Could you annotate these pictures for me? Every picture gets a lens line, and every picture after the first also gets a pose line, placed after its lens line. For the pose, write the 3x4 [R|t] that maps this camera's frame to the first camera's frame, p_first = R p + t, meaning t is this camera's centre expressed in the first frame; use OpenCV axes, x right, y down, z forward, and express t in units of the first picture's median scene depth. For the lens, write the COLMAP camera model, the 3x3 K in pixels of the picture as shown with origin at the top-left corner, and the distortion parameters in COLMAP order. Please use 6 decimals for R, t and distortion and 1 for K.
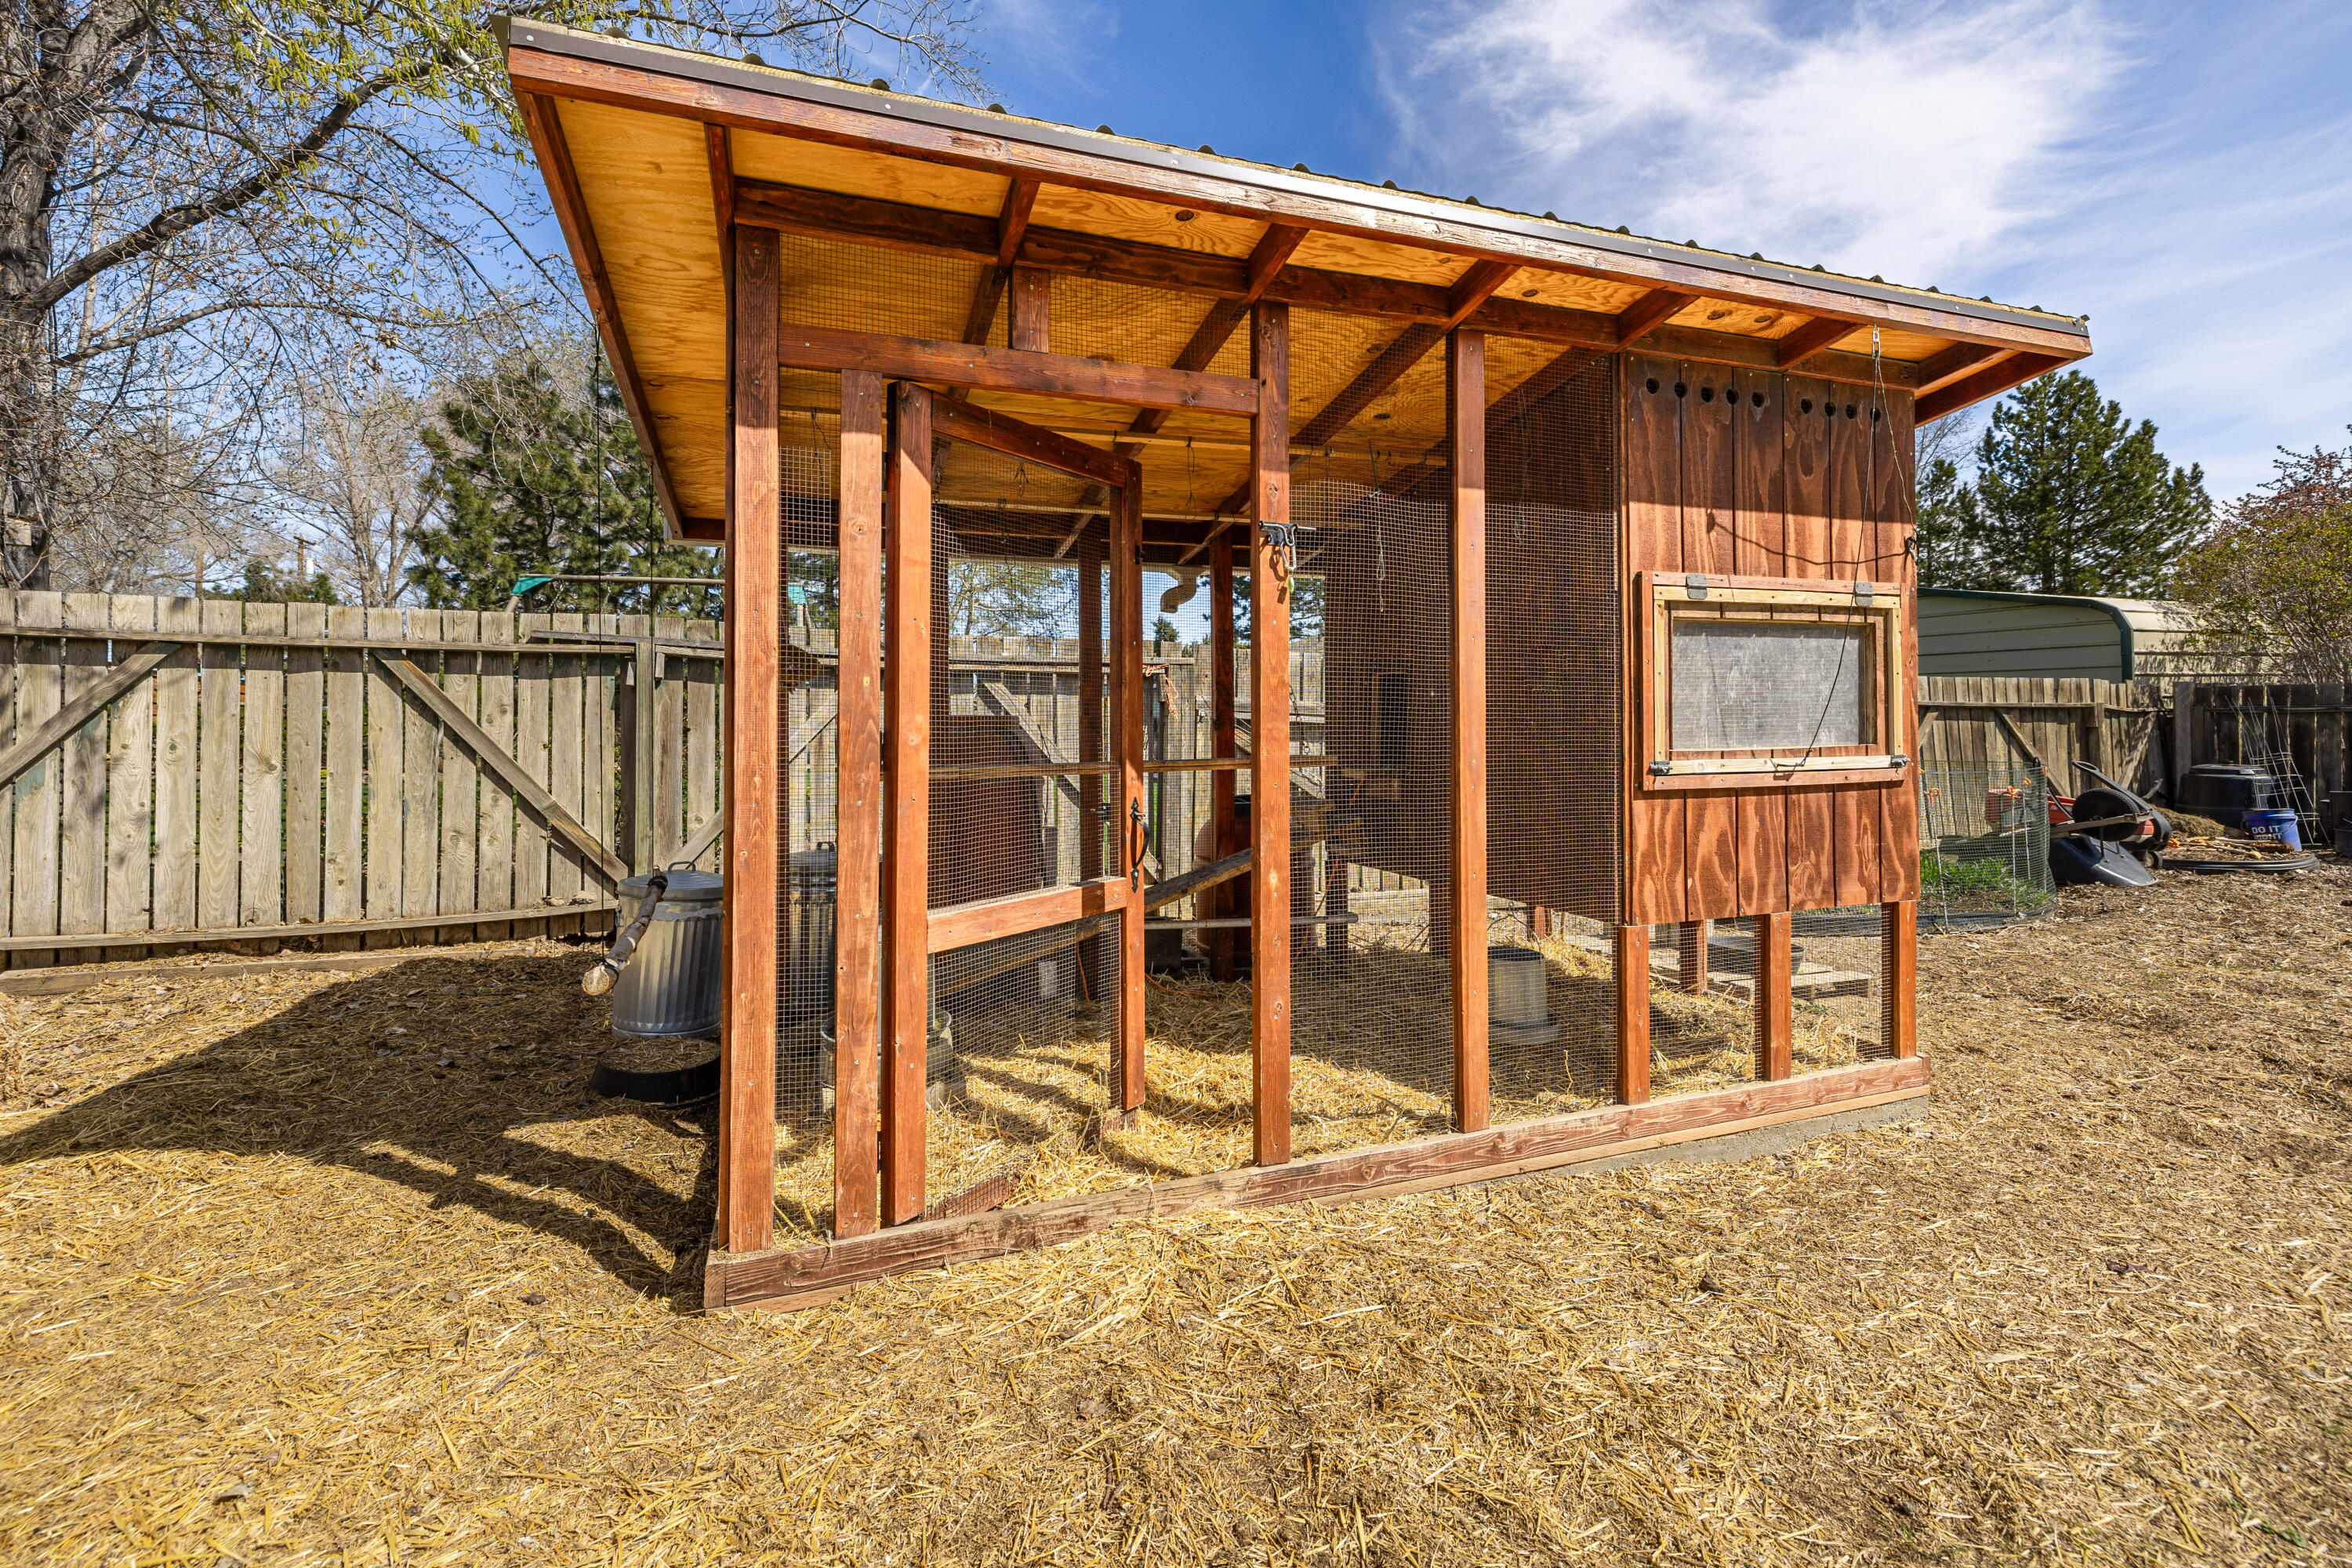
lens RADIAL K [[1010.3, 0, 1169.5], [0, 1010.3, 728.6], [0, 0, 1]] dist [-0.002074, -0.000422]
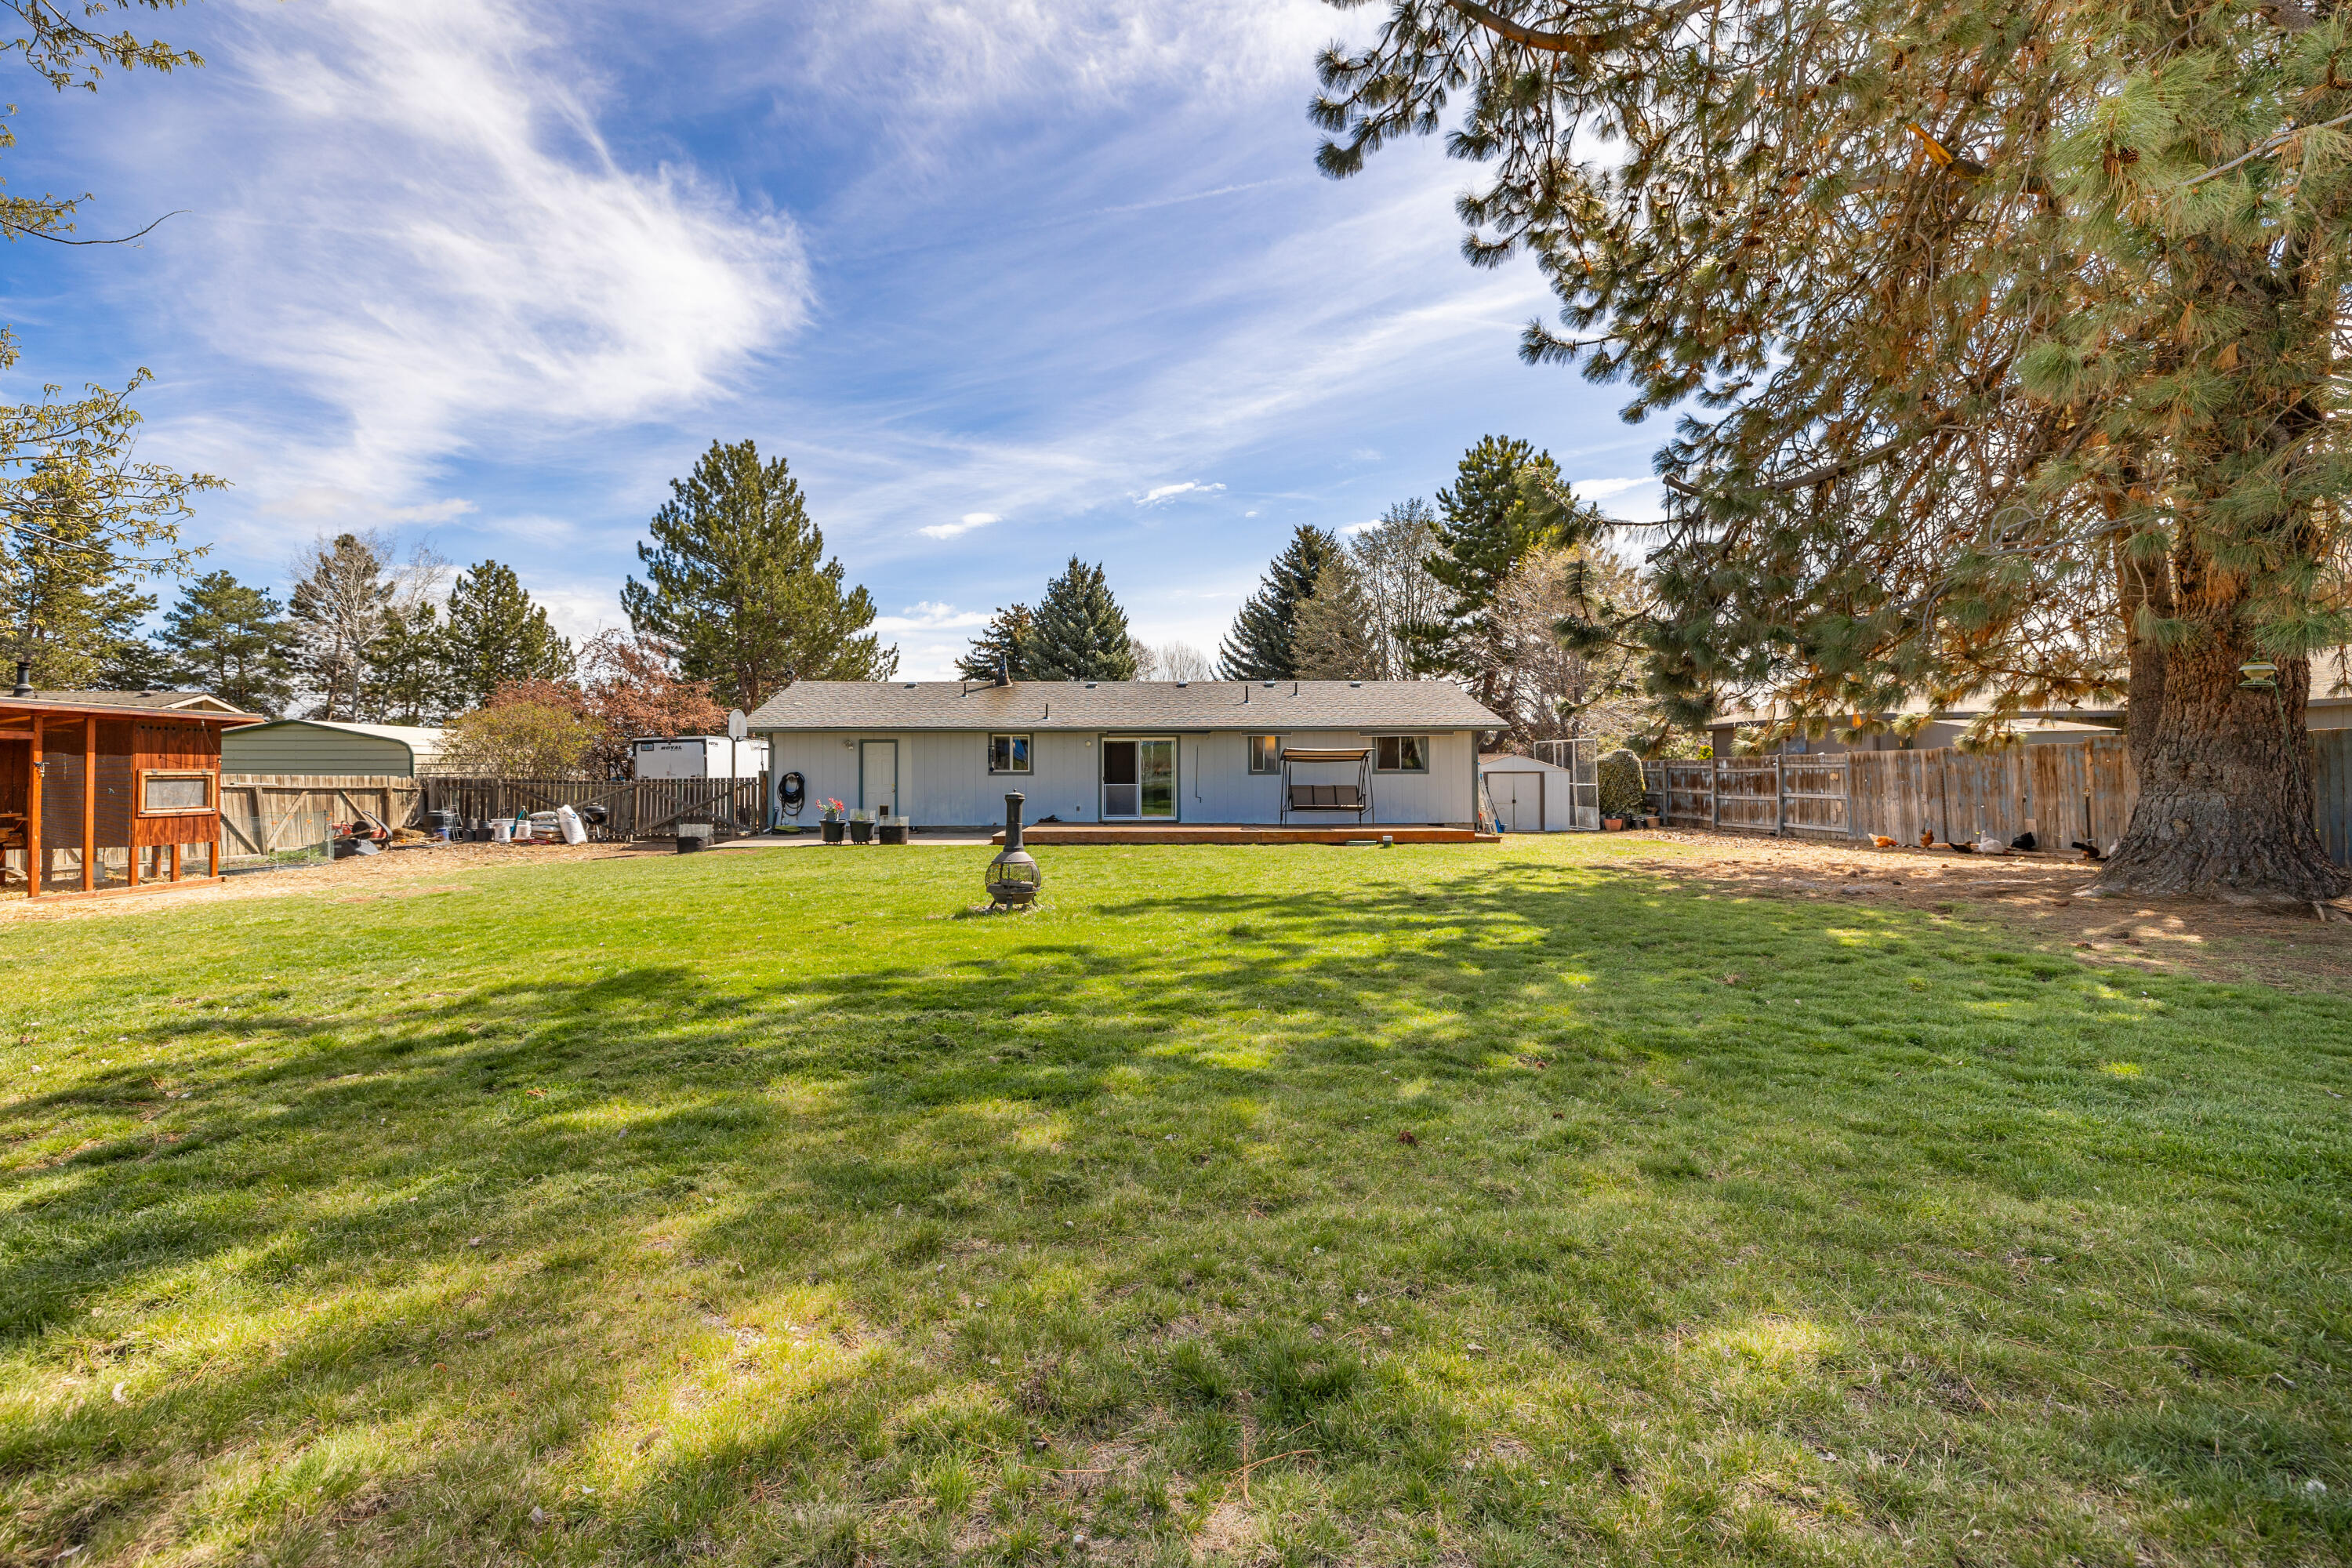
lens RADIAL K [[988.0, 0, 1135.9], [0, 988.0, 753.3], [0, 0, 1]] dist [0.000595, -0.000084]
pose [[0.344066, 0.024846, 0.938617, -0.692447], [0.010543, 0.999485, -0.030322, -0.014337], [-0.938886, 0.020329, 0.343626, -1.516526]]
